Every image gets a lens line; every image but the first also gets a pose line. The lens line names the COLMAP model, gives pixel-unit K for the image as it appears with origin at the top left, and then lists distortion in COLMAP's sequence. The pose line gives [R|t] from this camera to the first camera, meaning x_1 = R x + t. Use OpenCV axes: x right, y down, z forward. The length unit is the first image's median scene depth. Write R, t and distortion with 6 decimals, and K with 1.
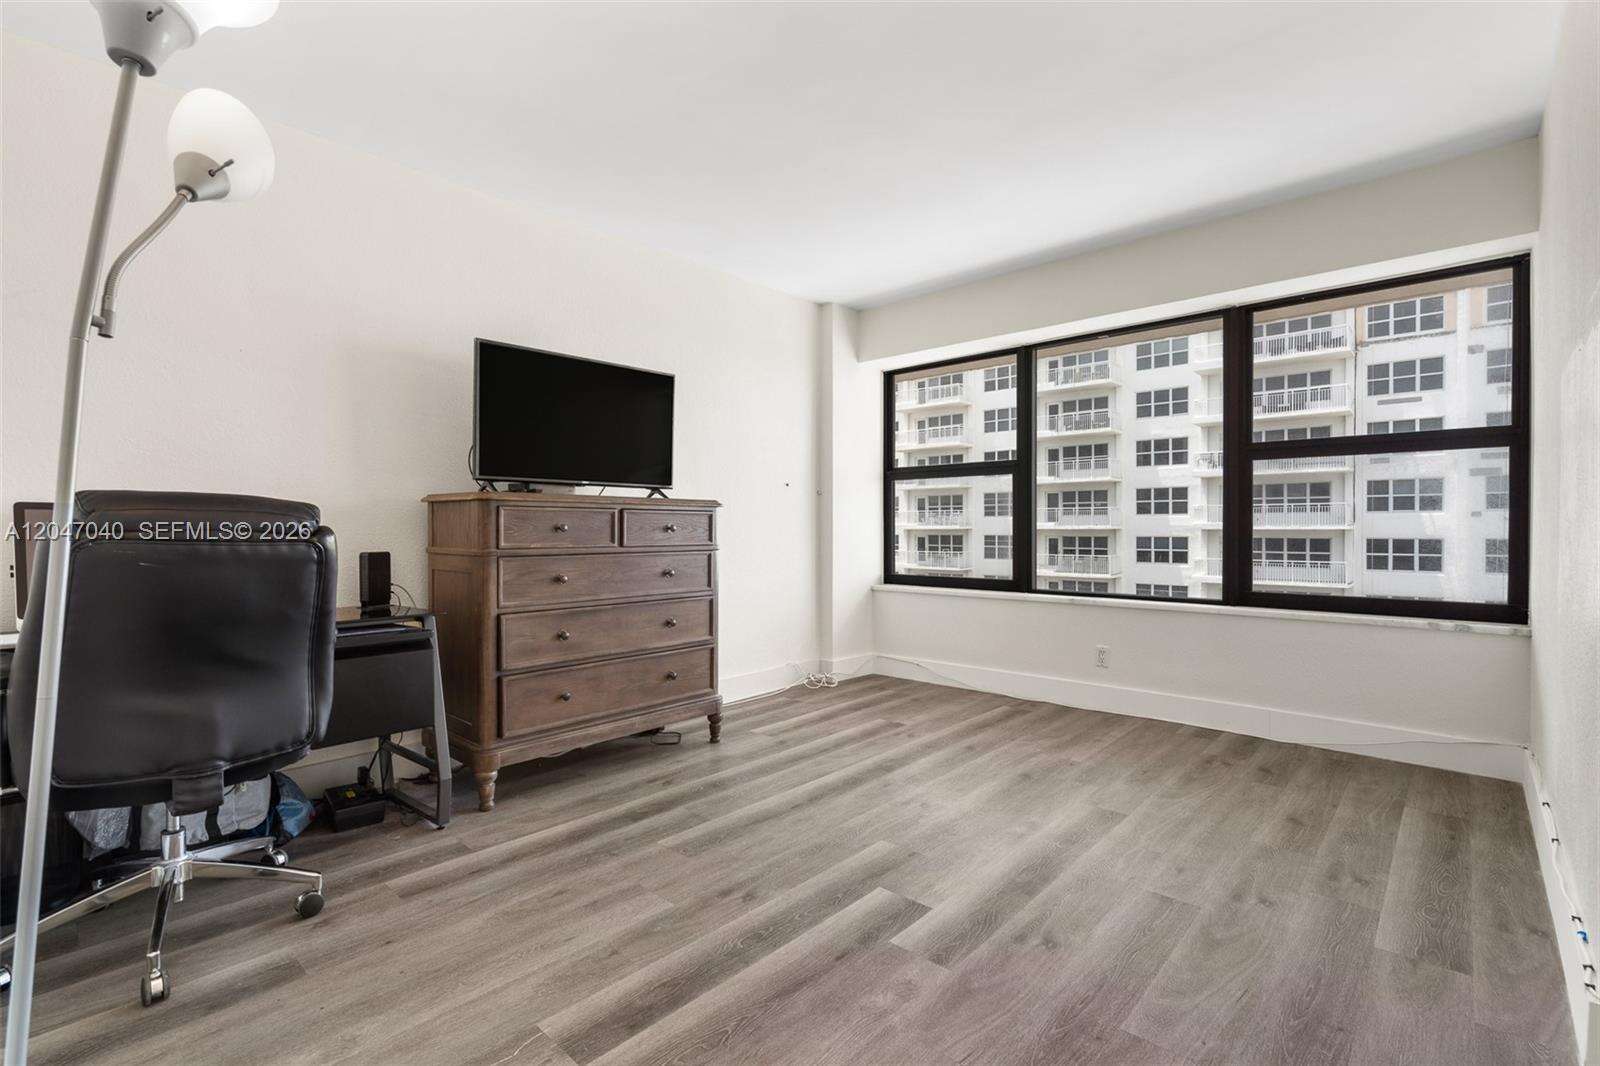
lens RADIAL K [[717.0, 0, 800.0], [0, 717.0, 533.0], [0, 0, 1]] dist [-0.002650, 0.000278]
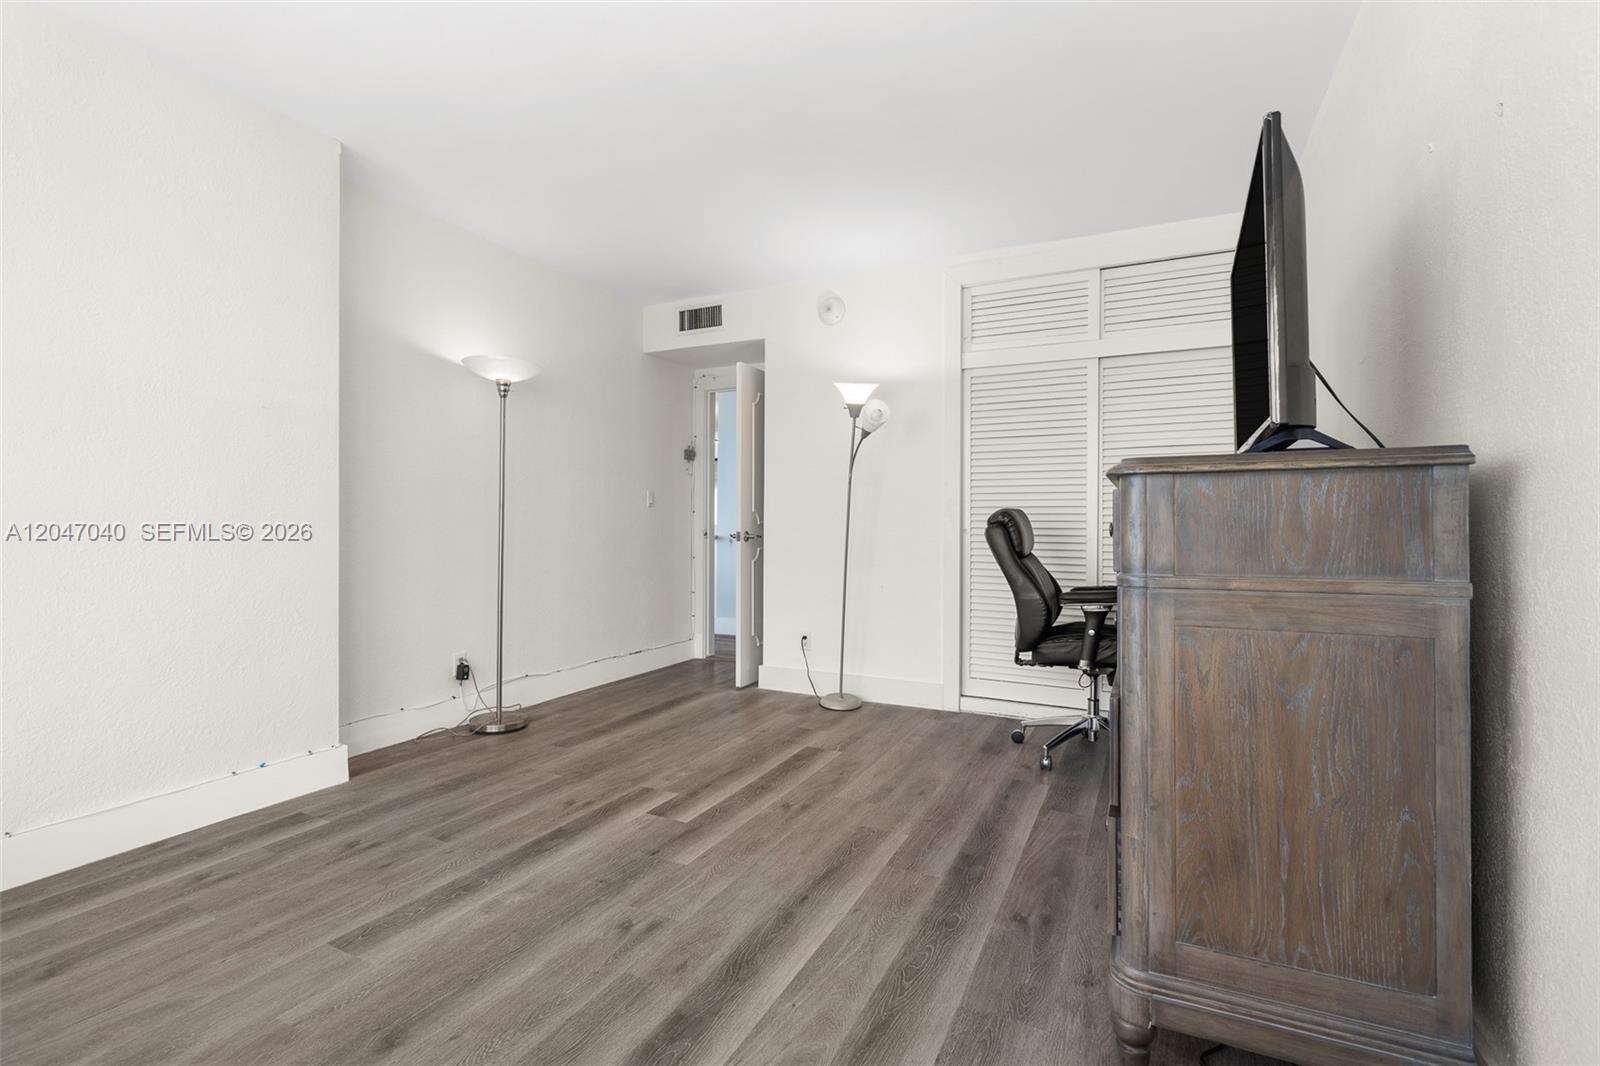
lens RADIAL K [[725.8, 0, 809.1], [0, 725.8, 529.1], [0, 0, 1]] dist [-0.008312, 0.000088]
pose [[-0.955892, -0.002542, -0.293706, 0.187007], [-0.007875, 0.999825, 0.016977, -0.015583], [0.293611, 0.018541, -0.955745, 1.517973]]
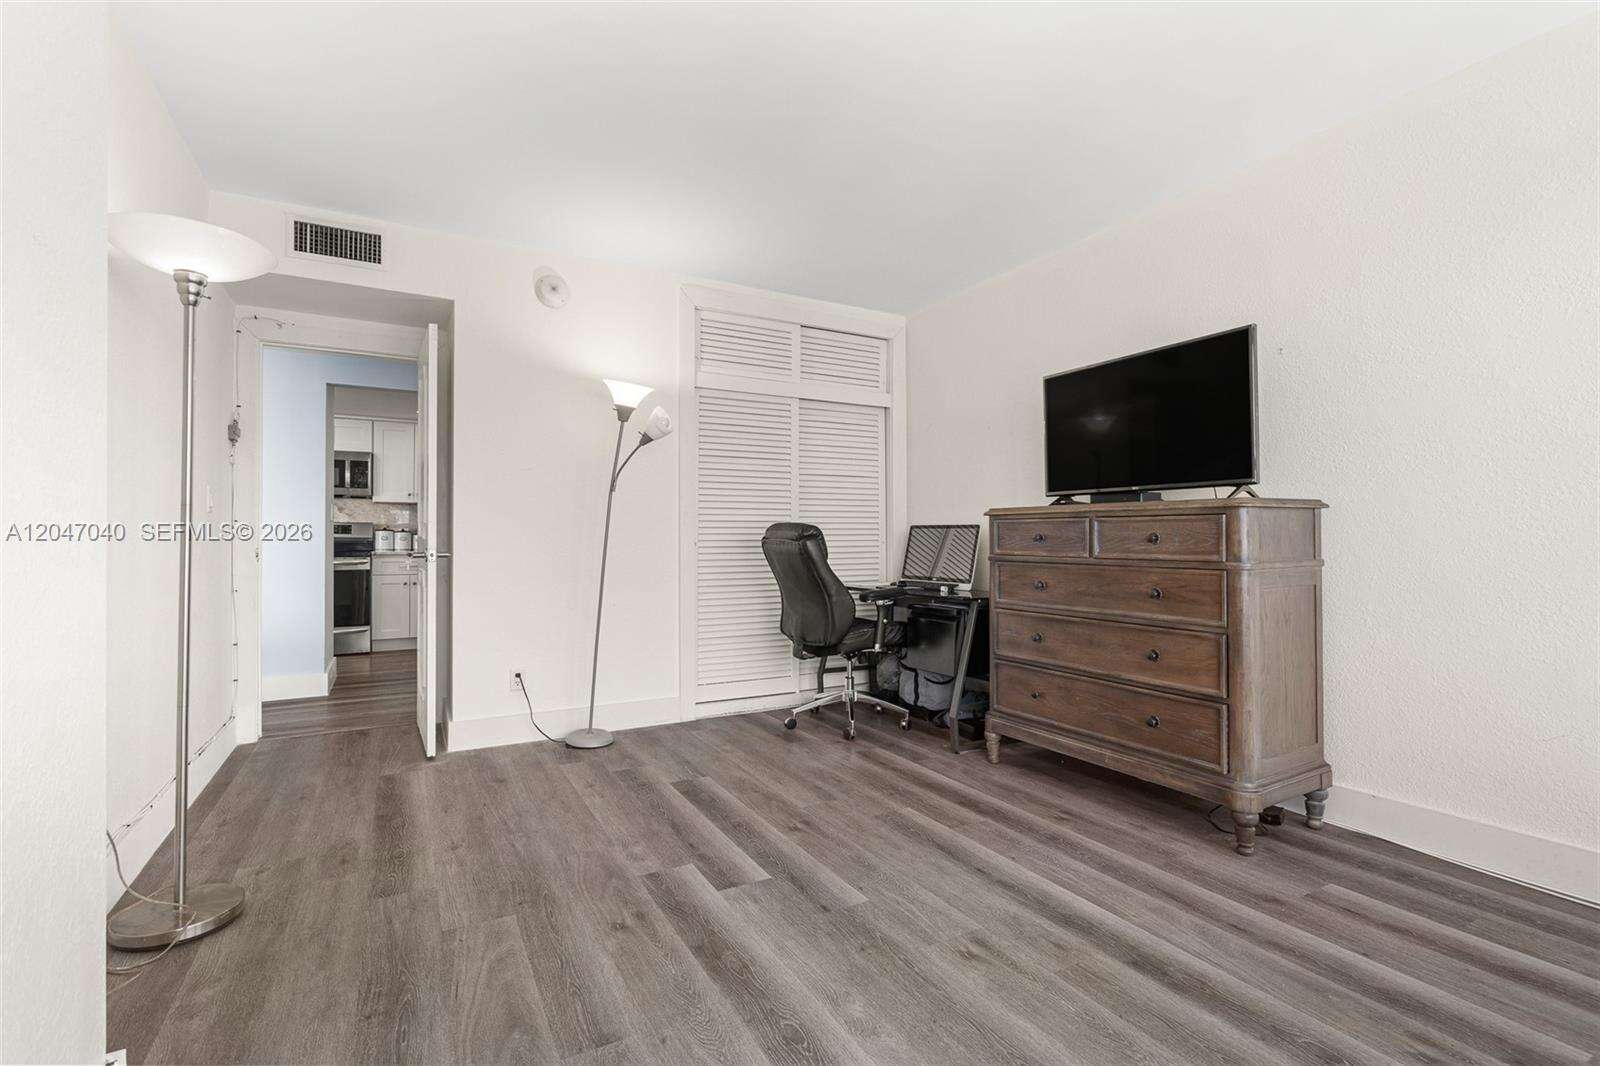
lens RADIAL K [[717.0, 0, 800.0], [0, 717.0, 533.0], [0, 0, 1]] dist [-0.002650, 0.000278]
pose [[-0.306034, -0.006006, -0.952002, 0.758917], [-0.006707, 0.999969, -0.004153, -0.007217], [0.951997, 0.005114, -0.306064, 0.931252]]
